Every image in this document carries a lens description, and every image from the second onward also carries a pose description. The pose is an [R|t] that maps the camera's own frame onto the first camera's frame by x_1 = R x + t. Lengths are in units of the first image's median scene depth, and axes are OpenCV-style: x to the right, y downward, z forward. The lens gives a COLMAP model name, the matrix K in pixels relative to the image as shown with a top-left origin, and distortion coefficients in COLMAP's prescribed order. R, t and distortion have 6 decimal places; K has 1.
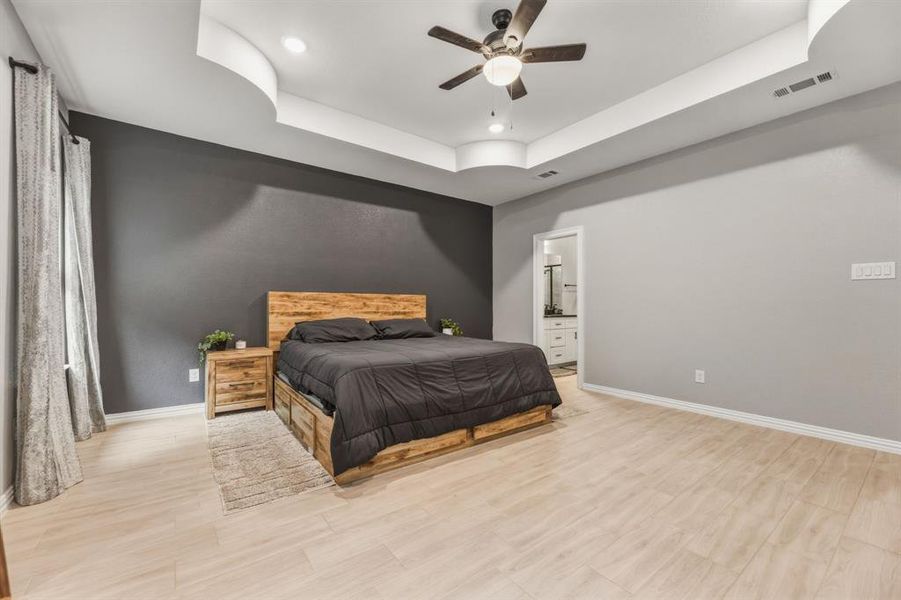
lens RADIAL K [[361.4, 0, 444.2], [0, 361.4, 301.4], [0, 0, 1]] dist [-0.001513, -0.000266]
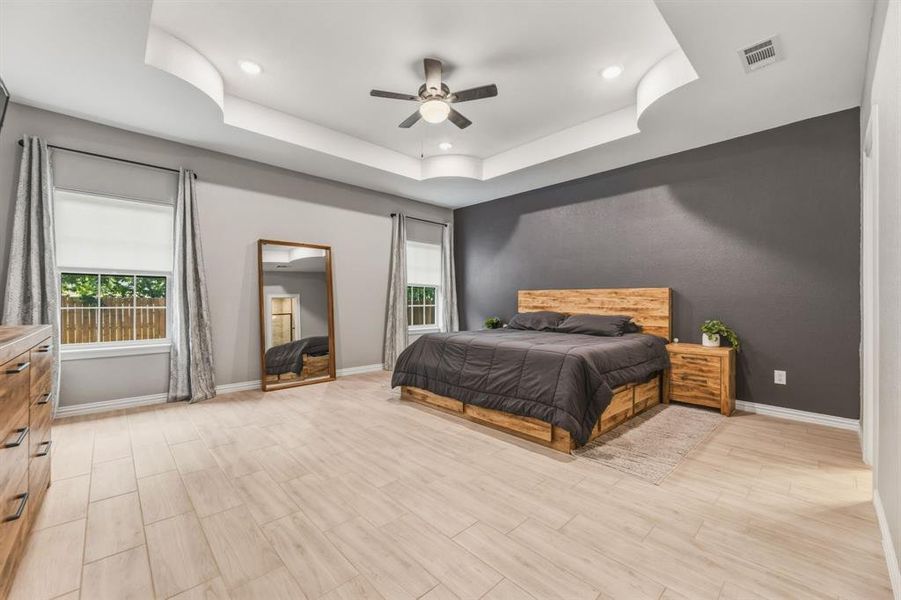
lens RADIAL K [[361.4, 0, 444.2], [0, 361.4, 301.4], [0, 0, 1]] dist [-0.001513, -0.000266]
pose [[0.115722, -0.001827, -0.993280, 1.074374], [0.008485, 0.999964, -0.000851, 0.014766], [0.993245, -0.008330, 0.115733, 0.690177]]
